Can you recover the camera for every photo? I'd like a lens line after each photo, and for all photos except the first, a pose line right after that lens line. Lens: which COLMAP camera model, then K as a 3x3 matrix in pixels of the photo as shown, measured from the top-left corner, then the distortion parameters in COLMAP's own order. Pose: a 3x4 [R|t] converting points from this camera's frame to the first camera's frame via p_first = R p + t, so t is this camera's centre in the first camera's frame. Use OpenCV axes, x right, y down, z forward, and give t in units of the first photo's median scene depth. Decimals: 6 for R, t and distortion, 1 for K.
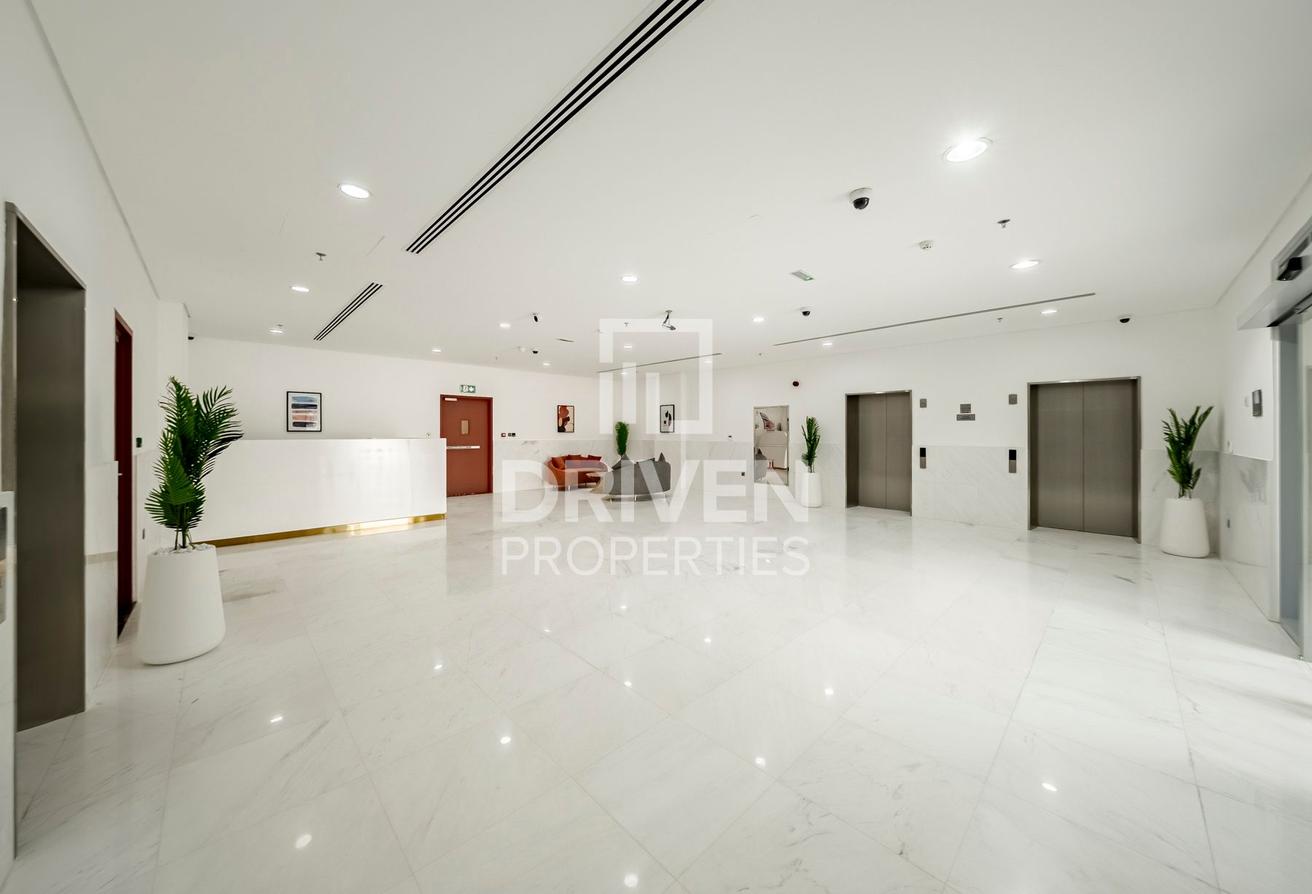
lens RADIAL K [[454.0, 0, 672.6], [0, 454.0, 440.1], [0, 0, 1]] dist [0.000065, -0.000027]
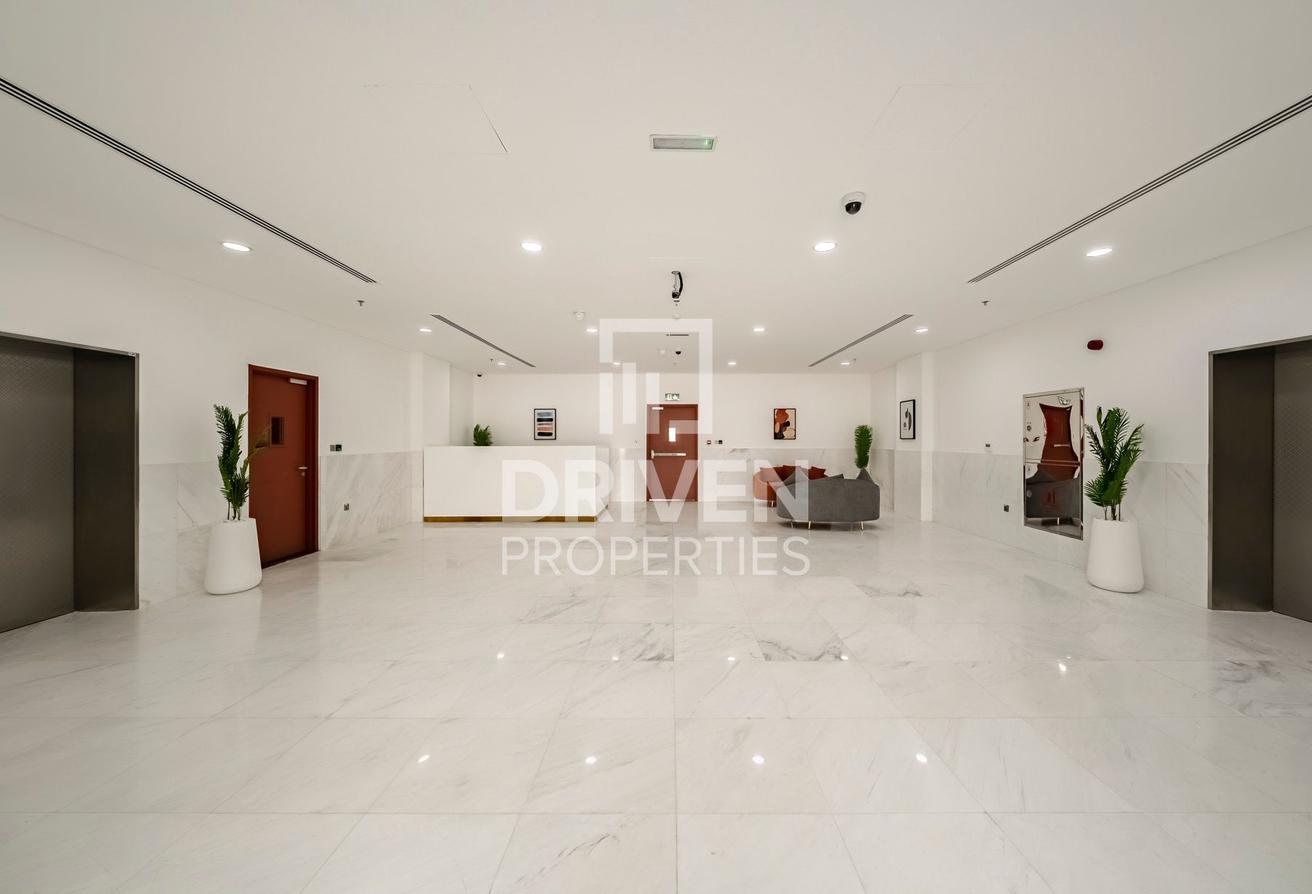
lens RADIAL K [[454.0, 0, 672.6], [0, 454.0, 440.1], [0, 0, 1]] dist [0.000065, -0.000027]
pose [[0.707255, -0.001581, -0.706957, 0.272787], [-0.008161, 0.999913, -0.010401, -0.005516], [0.706911, 0.013126, 0.707180, 0.271163]]
